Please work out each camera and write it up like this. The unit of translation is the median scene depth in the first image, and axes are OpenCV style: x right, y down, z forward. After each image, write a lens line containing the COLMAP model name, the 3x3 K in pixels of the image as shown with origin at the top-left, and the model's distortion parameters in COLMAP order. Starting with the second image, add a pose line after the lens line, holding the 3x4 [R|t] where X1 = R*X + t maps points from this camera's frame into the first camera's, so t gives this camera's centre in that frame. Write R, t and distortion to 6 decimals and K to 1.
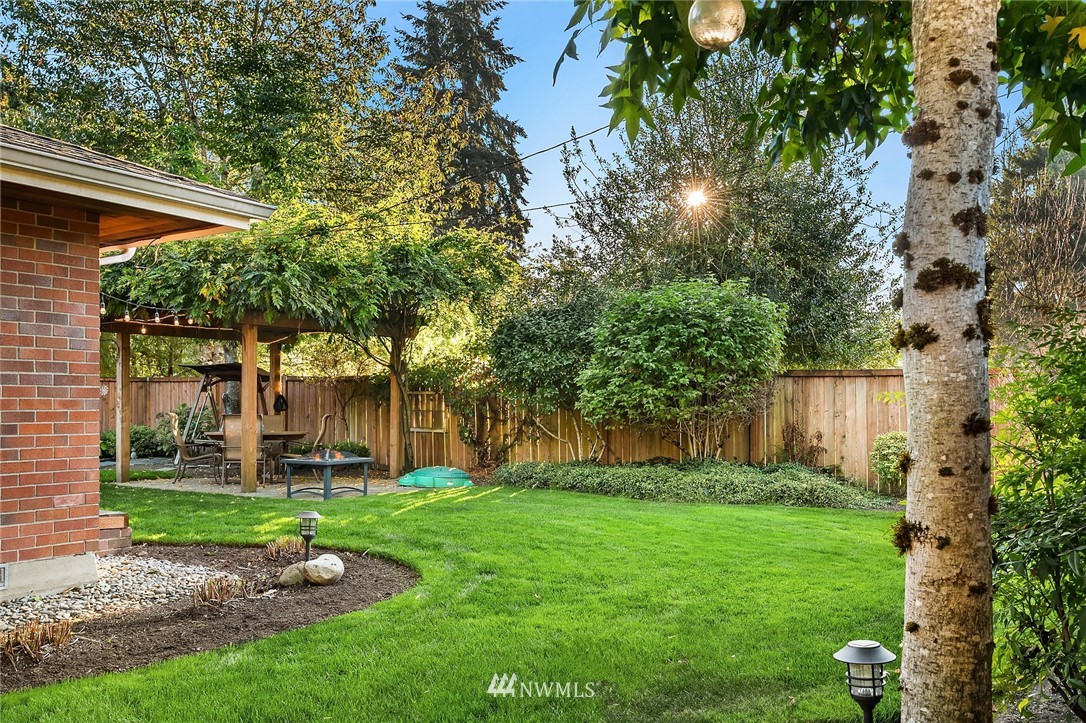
lens RADIAL K [[897.4, 0, 543.5], [0, 897.4, 372.4], [0, 0, 1]] dist [-0.008366, -0.003034]
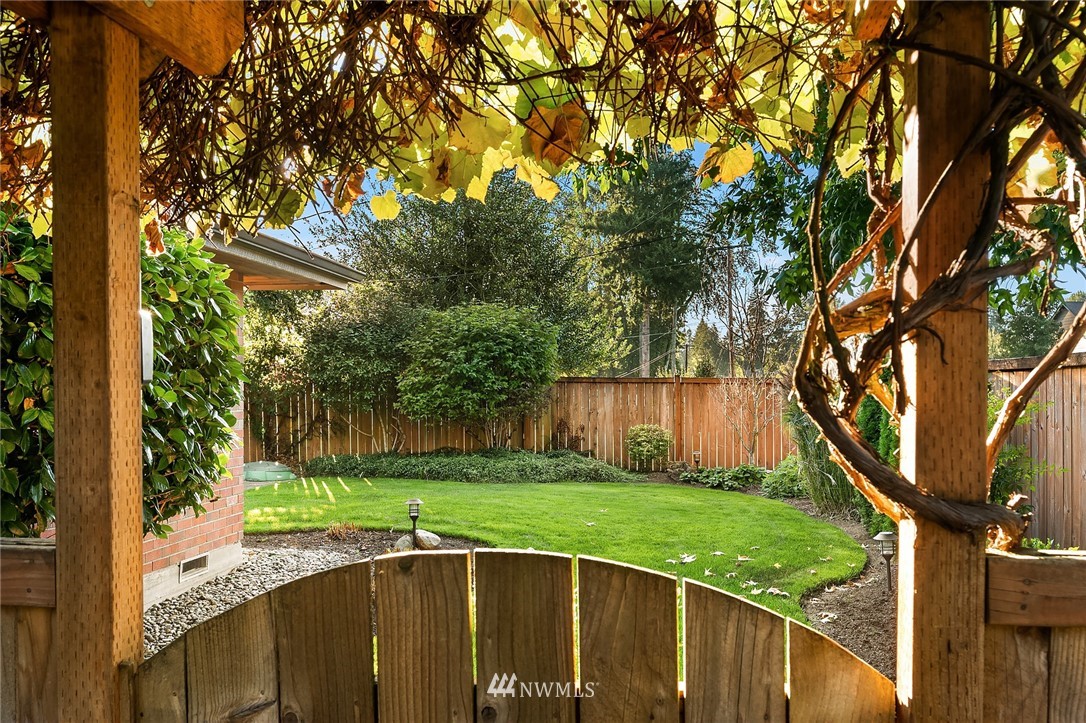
lens RADIAL K [[897.4, 0, 542.5], [0, 897.4, 365.5], [0, 0, 1]] dist [-0.008366, -0.003034]
pose [[0.899149, 0.009470, 0.437540, -0.330216], [-0.015008, 0.999845, 0.009202, -0.032859], [-0.437385, -0.014840, 0.899152, -0.161492]]
